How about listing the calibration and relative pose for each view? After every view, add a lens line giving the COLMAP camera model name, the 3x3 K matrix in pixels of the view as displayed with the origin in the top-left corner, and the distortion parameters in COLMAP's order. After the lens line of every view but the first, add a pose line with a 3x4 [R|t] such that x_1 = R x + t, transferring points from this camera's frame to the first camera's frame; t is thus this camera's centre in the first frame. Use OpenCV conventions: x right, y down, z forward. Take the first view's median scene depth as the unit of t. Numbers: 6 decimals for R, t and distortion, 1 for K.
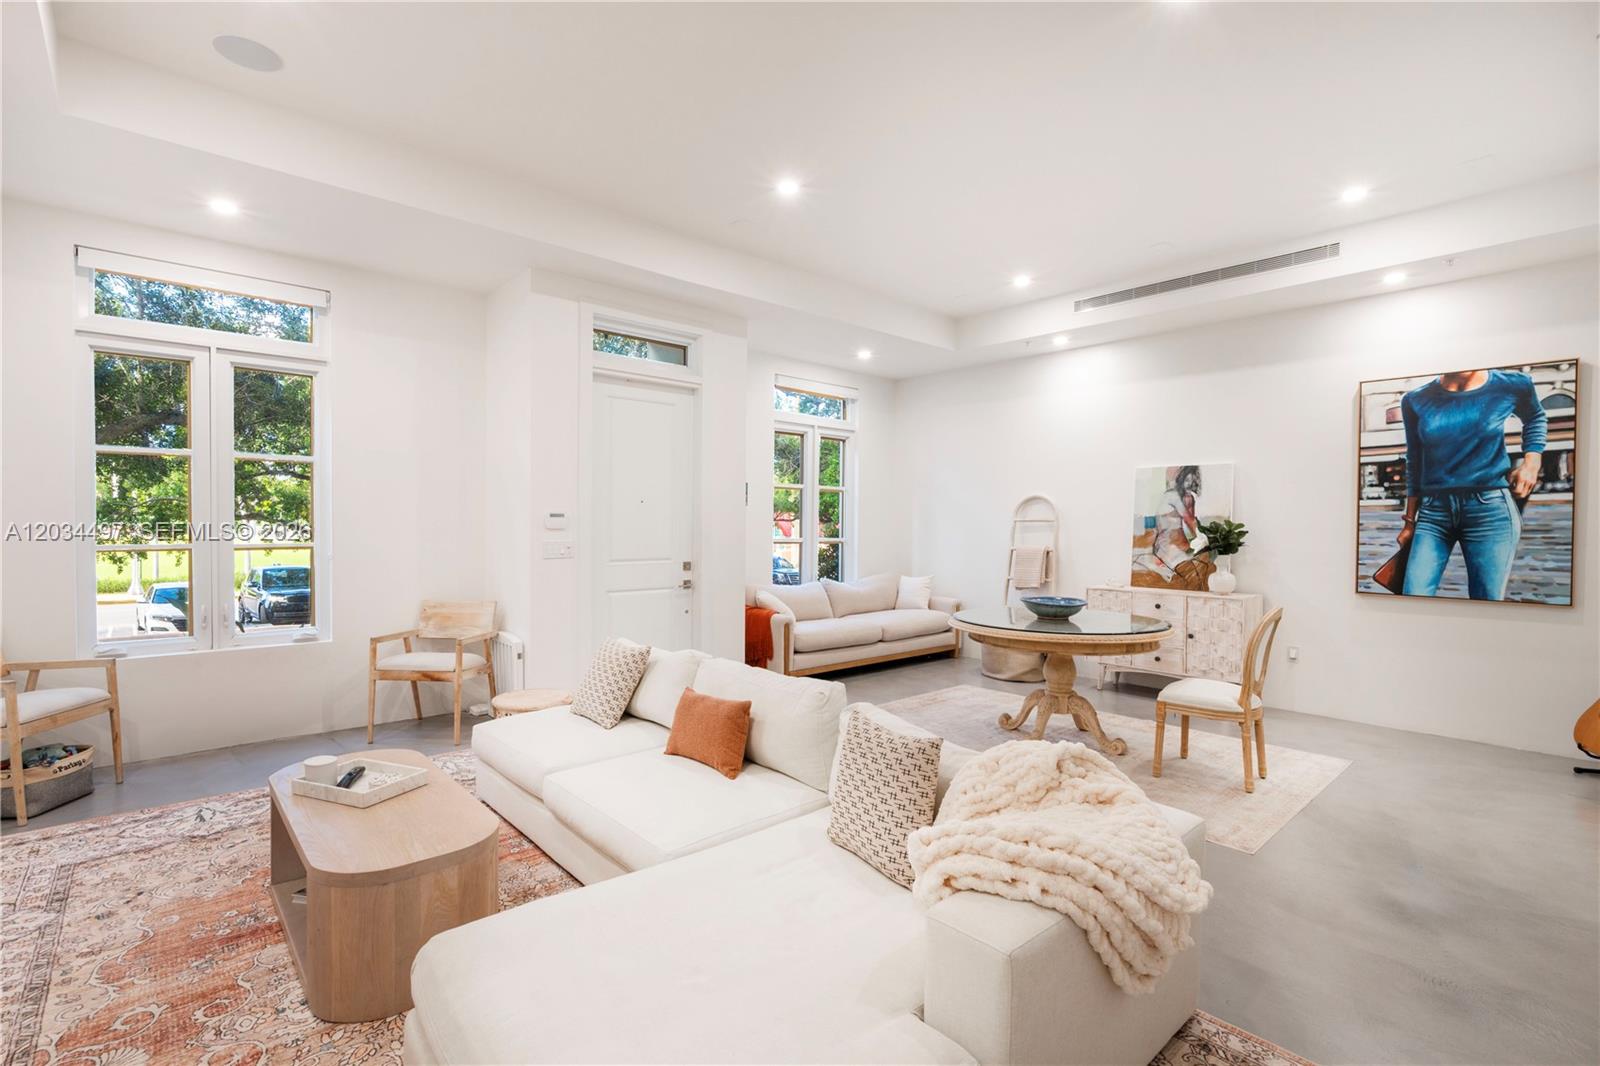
lens RADIAL K [[742.6, 0, 806.3], [0, 742.6, 526.5], [0, 0, 1]] dist [-0.003875, 0.000106]
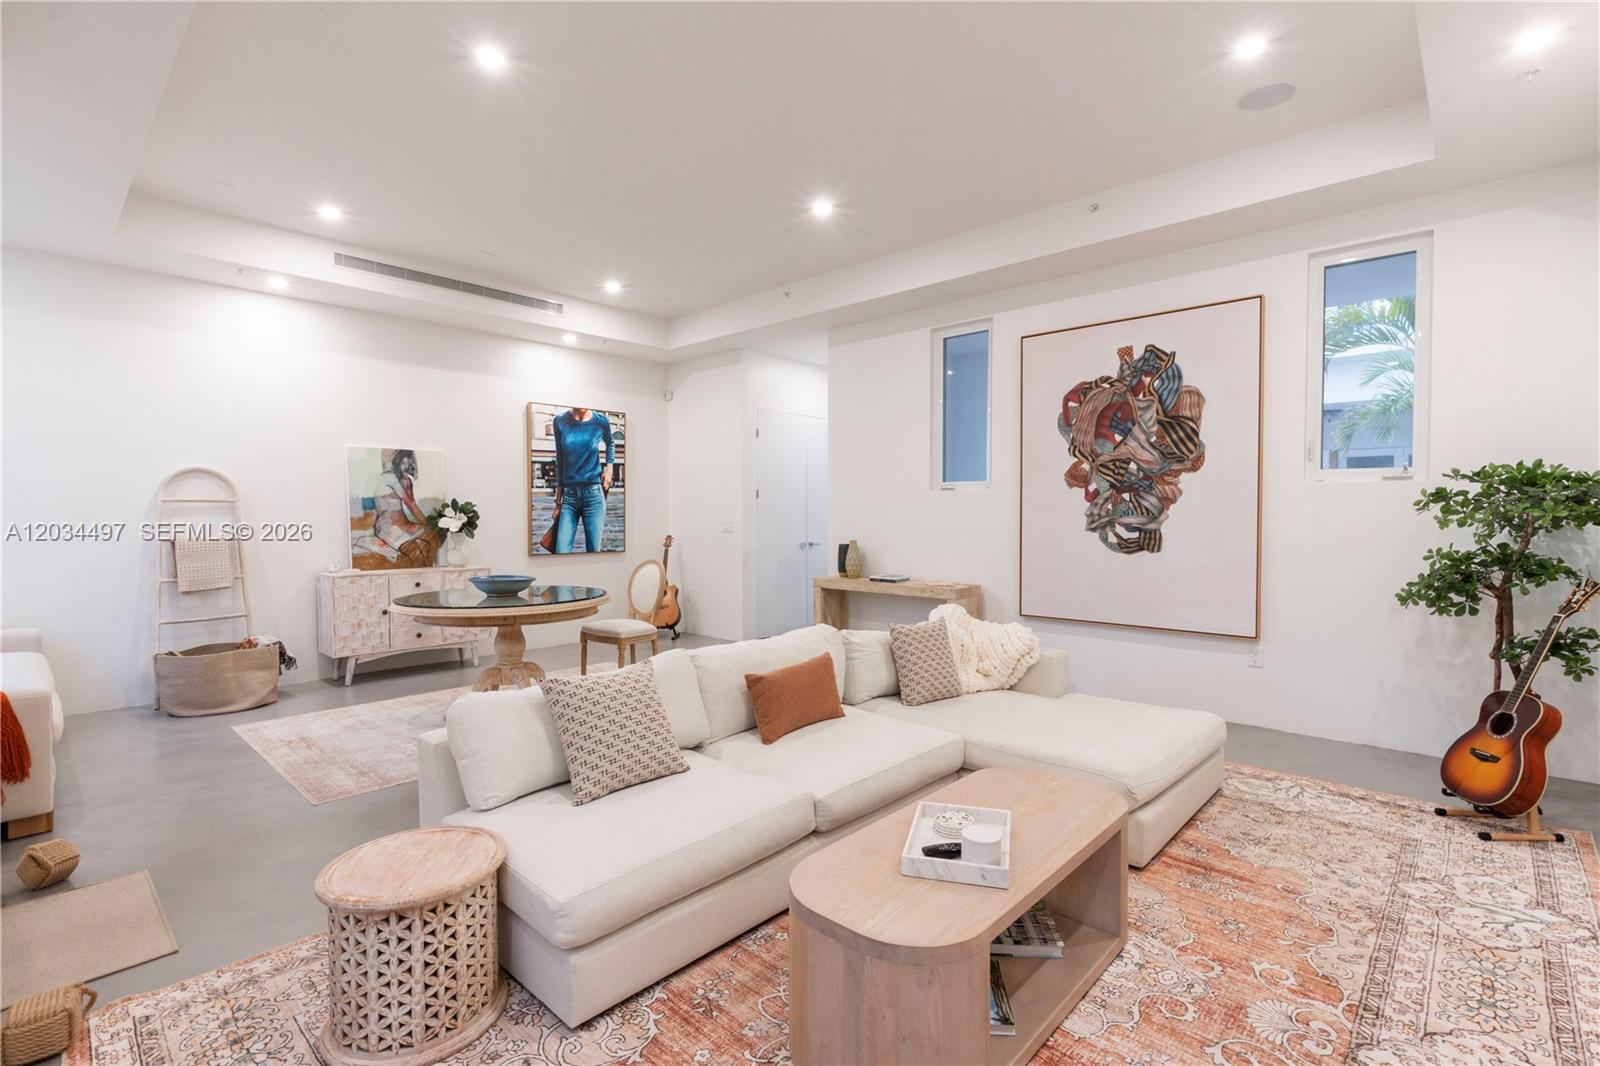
lens RADIAL K [[742.6, 0, 806.3], [0, 742.6, 526.5], [0, 0, 1]] dist [-0.003875, 0.000106]
pose [[-0.097848, -0.024521, 0.994899, -0.730299], [0.006321, 0.999661, 0.025260, 0.004547], [-0.995181, 0.008760, -0.097660, 0.677026]]
